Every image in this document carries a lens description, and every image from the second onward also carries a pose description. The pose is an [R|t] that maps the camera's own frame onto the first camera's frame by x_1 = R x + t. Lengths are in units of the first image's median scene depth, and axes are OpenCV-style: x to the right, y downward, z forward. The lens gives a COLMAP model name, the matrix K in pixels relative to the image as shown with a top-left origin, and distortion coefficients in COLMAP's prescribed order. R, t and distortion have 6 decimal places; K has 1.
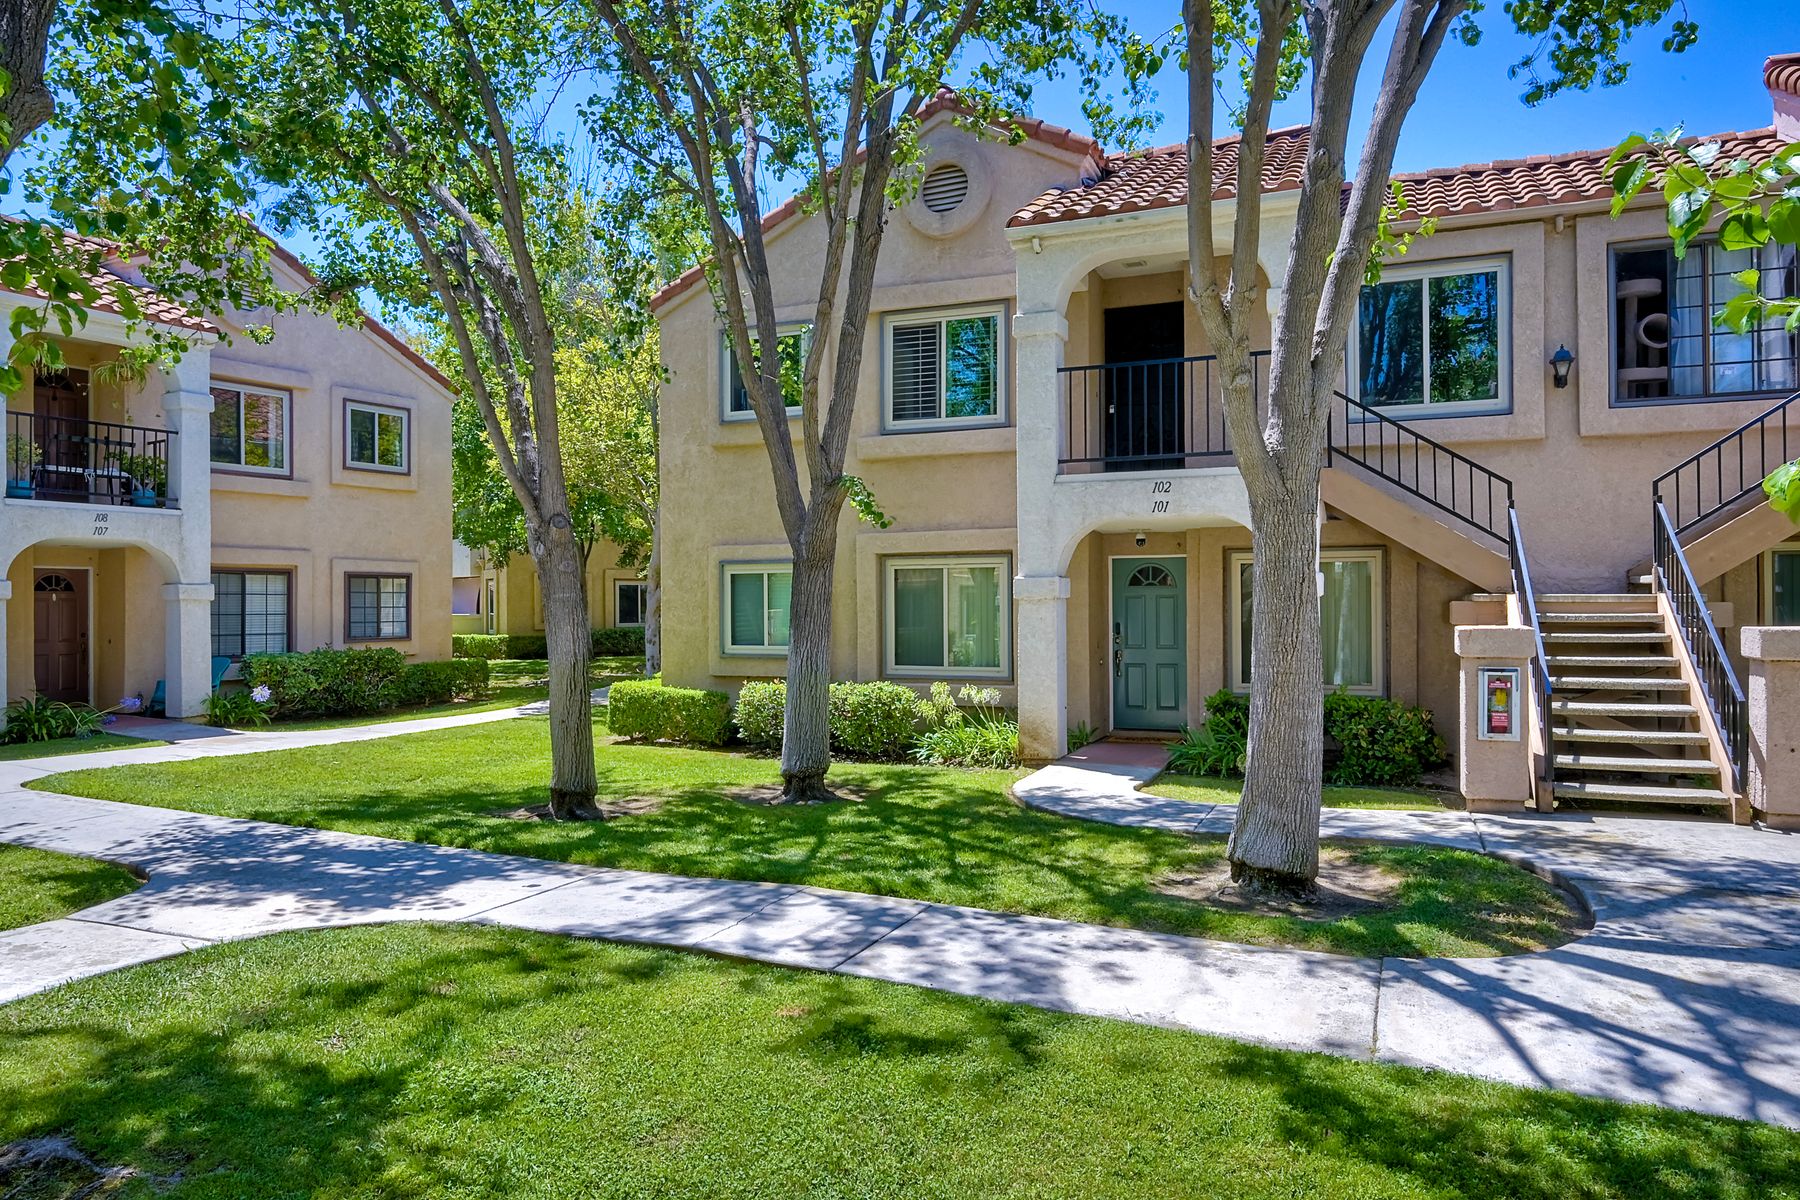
lens RADIAL K [[1182.0, 0, 860.8], [0, 1182.0, 598.8], [0, 0, 1]] dist [0.002343, -0.005627]
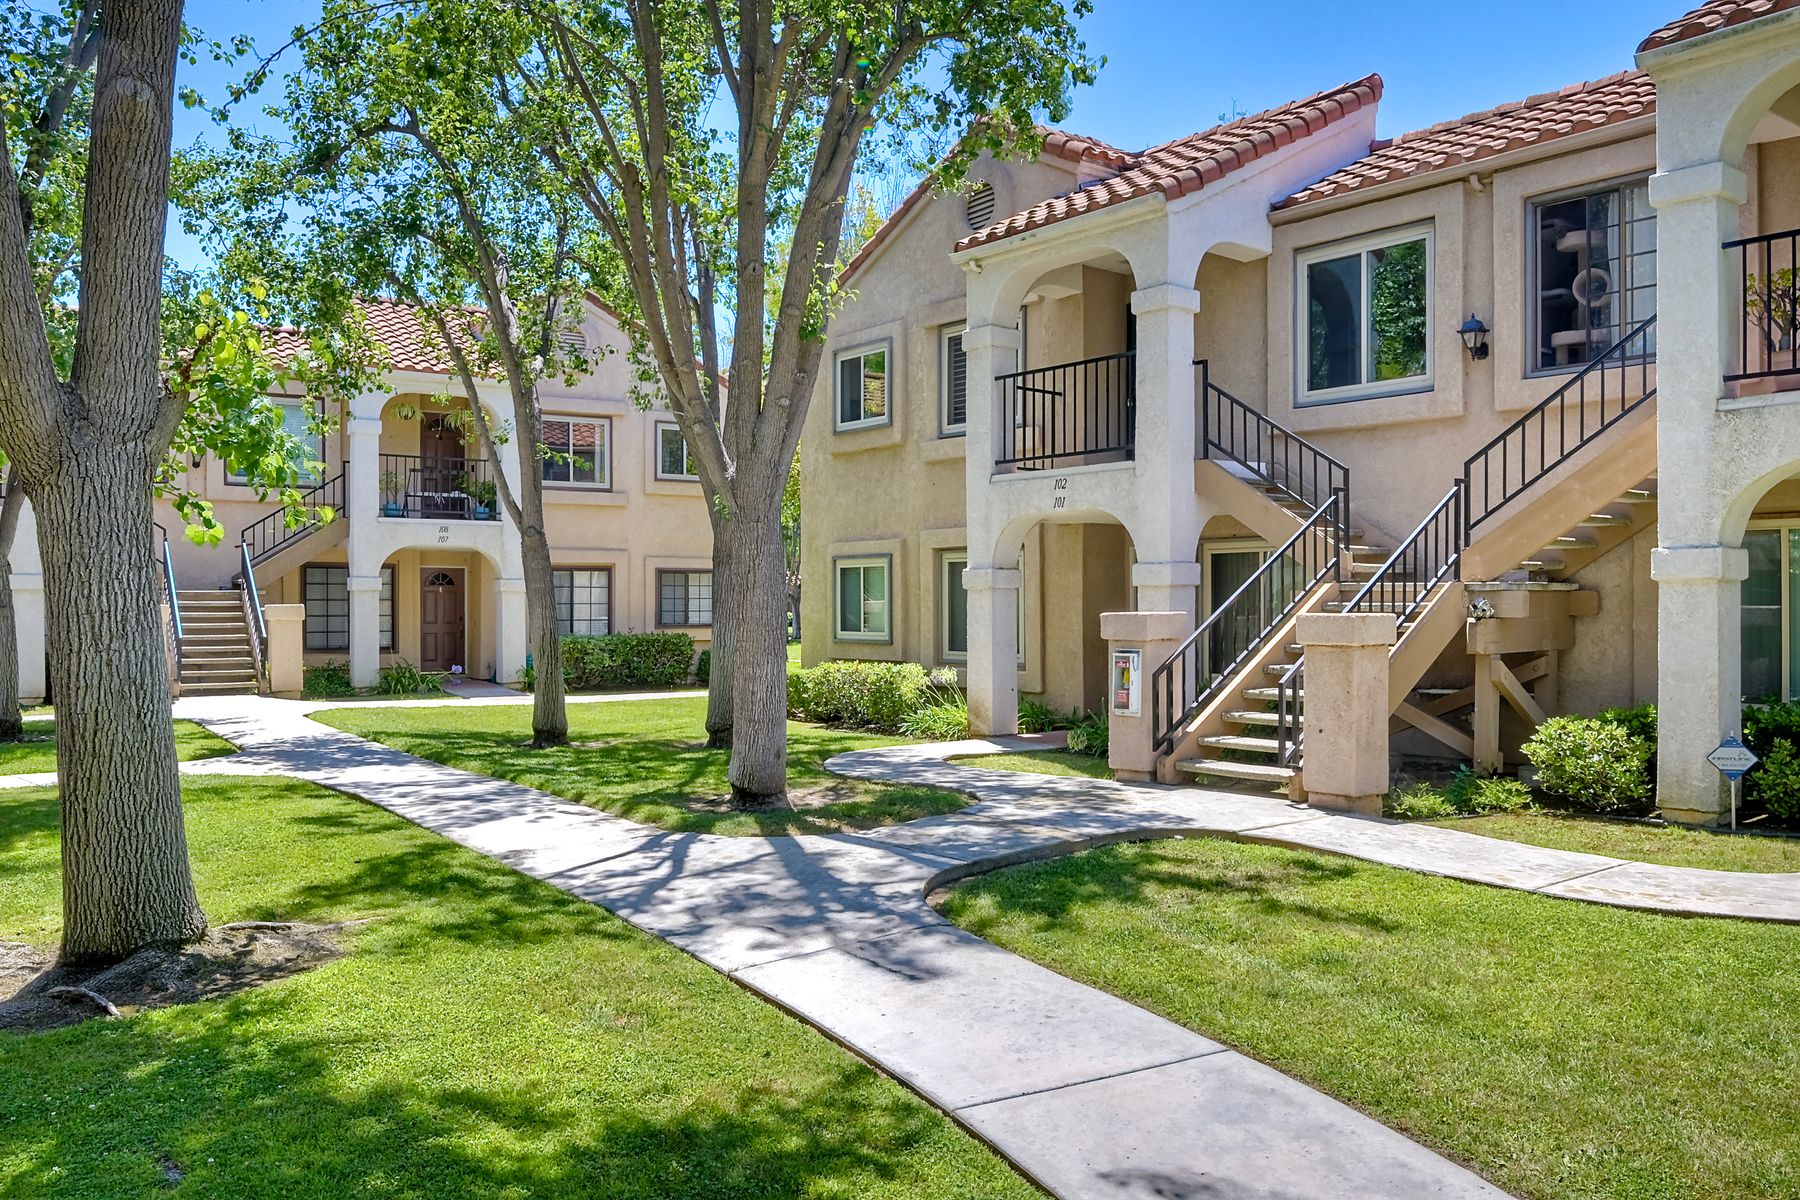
lens RADIAL K [[1398.7, 0, 887.9], [0, 1398.7, 604.5], [0, 0, 1]] dist [-0.000778, 0.006763]
pose [[0.877435, 0.004561, -0.479674, 0.691615], [-0.001665, 0.999978, 0.006463, 0.006255], [0.479693, -0.004873, 0.877423, -0.176547]]
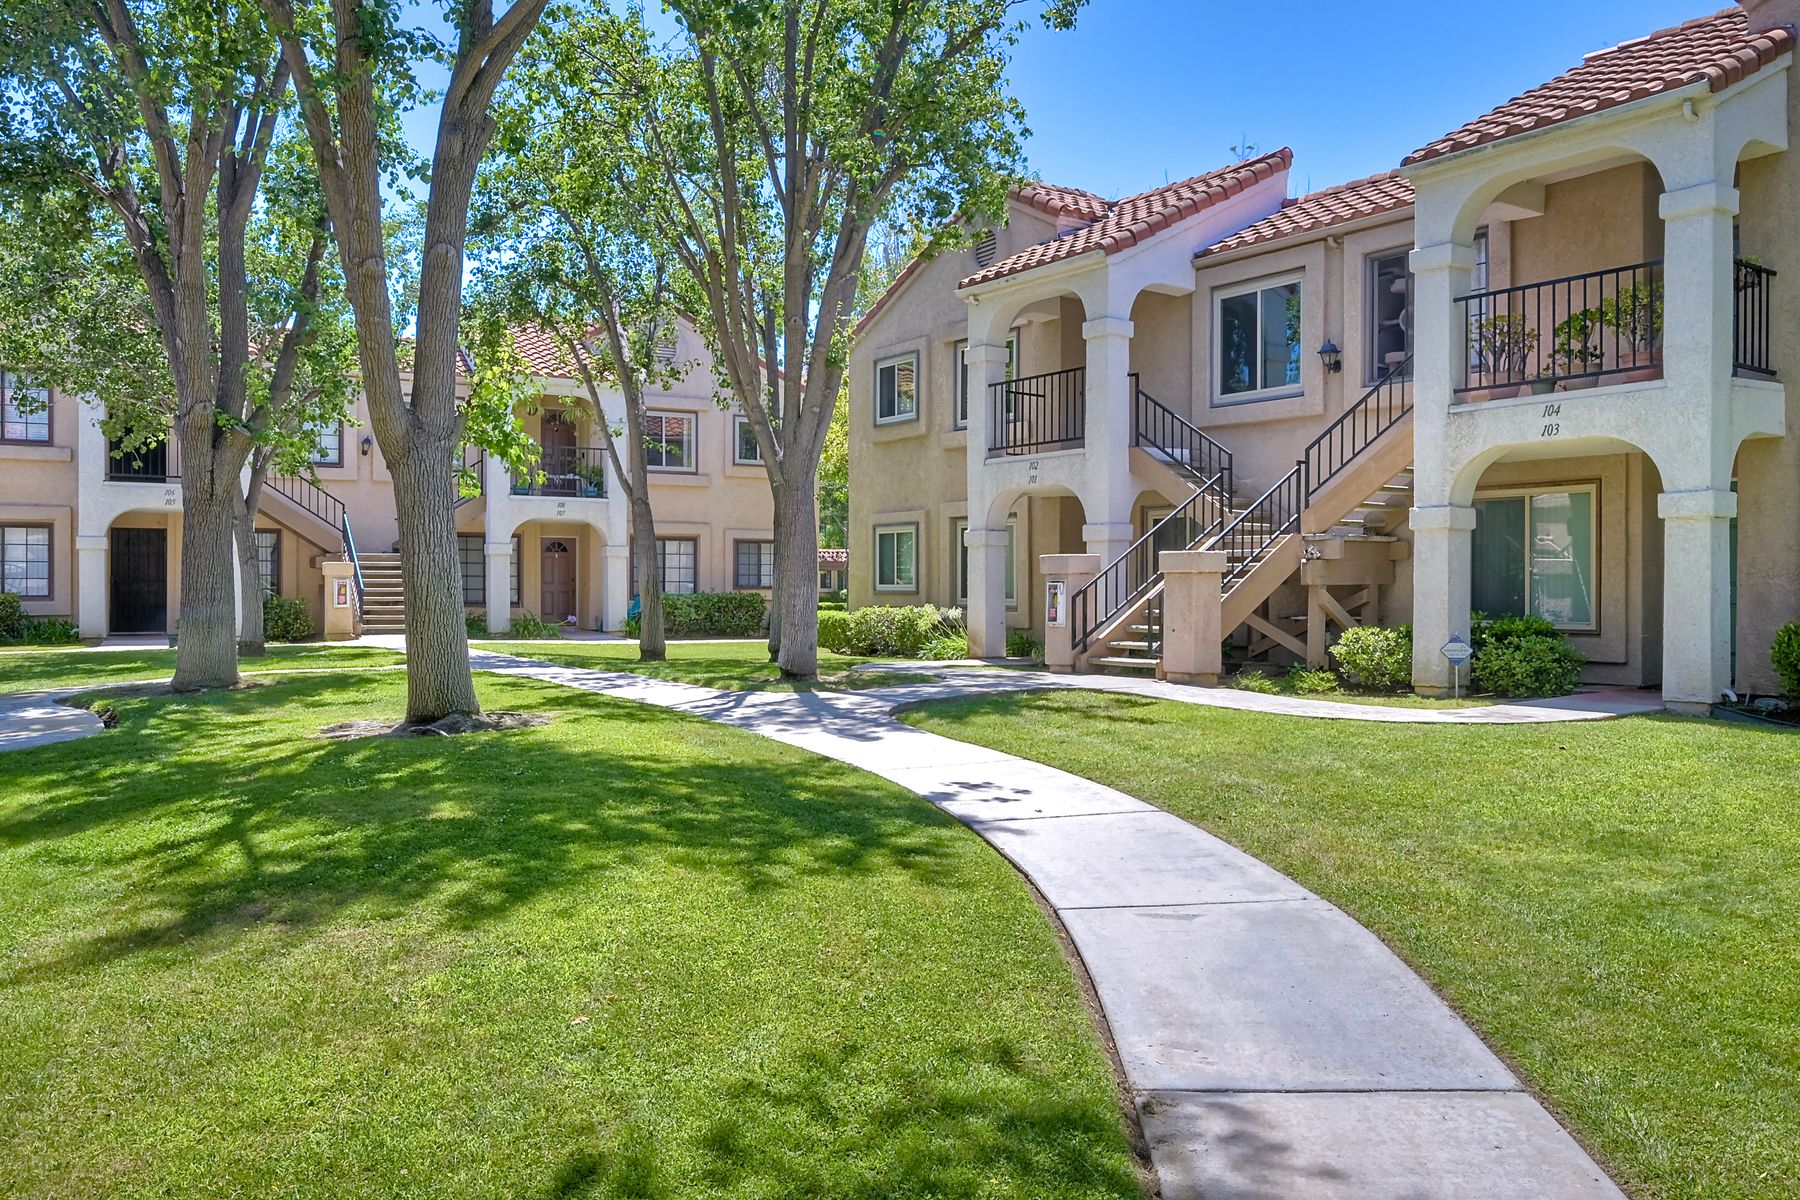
lens RADIAL K [[1398.7, 0, 883.6], [0, 1398.7, 585.6], [0, 0, 1]] dist [-0.000778, 0.006763]
pose [[0.846720, 0.005272, -0.532013, 0.948224], [-0.004402, 0.999986, 0.002904, 0.042943], [0.532021, -0.000117, 0.846731, -0.490495]]
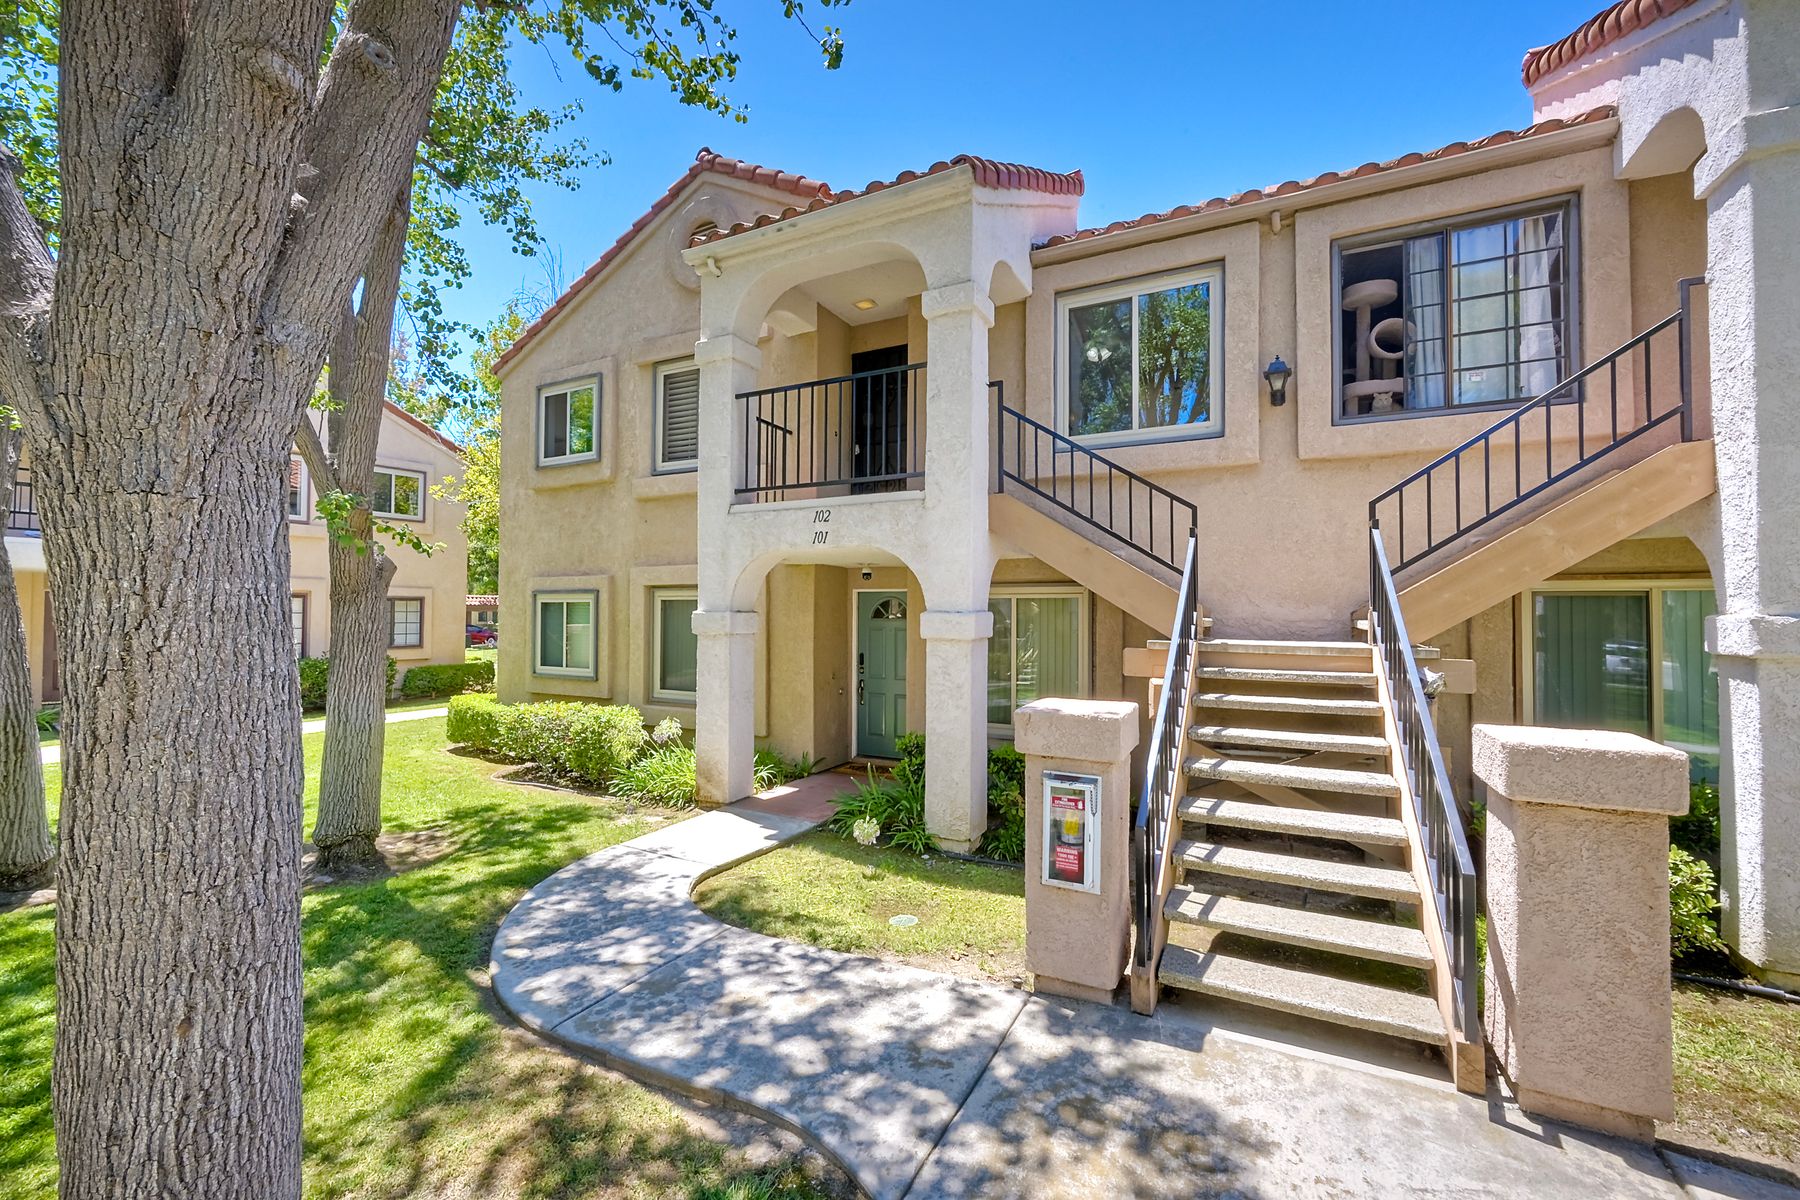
lens RADIAL K [[706.8, 0, 893.6], [0, 706.8, 600.6], [0, 0, 1]] dist [-0.001768, -0.000327]
pose [[0.996686, 0.009620, -0.080768, 0.338727], [-0.010750, 0.999850, -0.013568, -0.020980], [0.080626, 0.014391, 0.996641, 0.436186]]
